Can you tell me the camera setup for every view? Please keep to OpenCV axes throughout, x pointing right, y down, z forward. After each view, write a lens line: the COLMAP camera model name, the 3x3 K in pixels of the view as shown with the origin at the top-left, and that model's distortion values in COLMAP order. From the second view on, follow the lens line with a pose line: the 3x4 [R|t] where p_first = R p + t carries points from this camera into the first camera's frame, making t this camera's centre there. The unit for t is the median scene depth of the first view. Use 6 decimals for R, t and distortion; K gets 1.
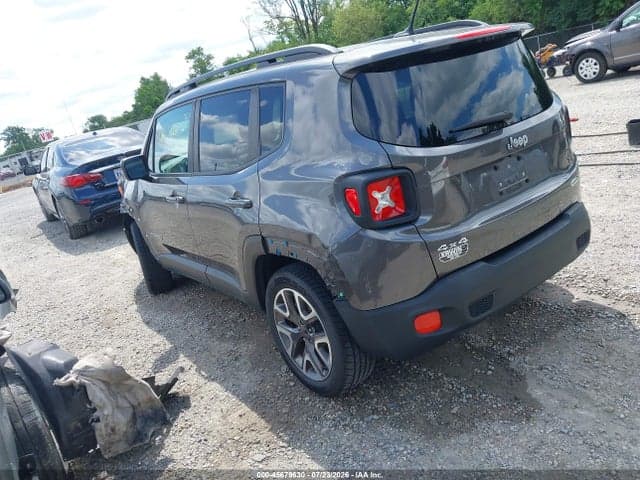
lens RADIAL K [[512.7, 0, 316.6], [0, 512.7, 239.2], [0, 0, 1]] dist [0.077609, -0.095380]
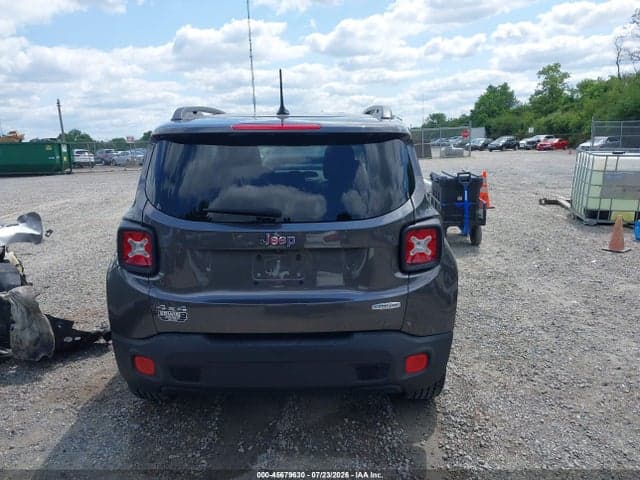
lens RADIAL K [[512.7, 0, 316.6], [0, 512.7, 239.2], [0, 0, 1]] dist [0.077609, -0.095380]
pose [[0.789546, 0.320757, -0.523195, 1.008066], [-0.326523, 0.941413, 0.084404, -0.312525], [0.519615, 0.104194, 0.848023, 0.207158]]
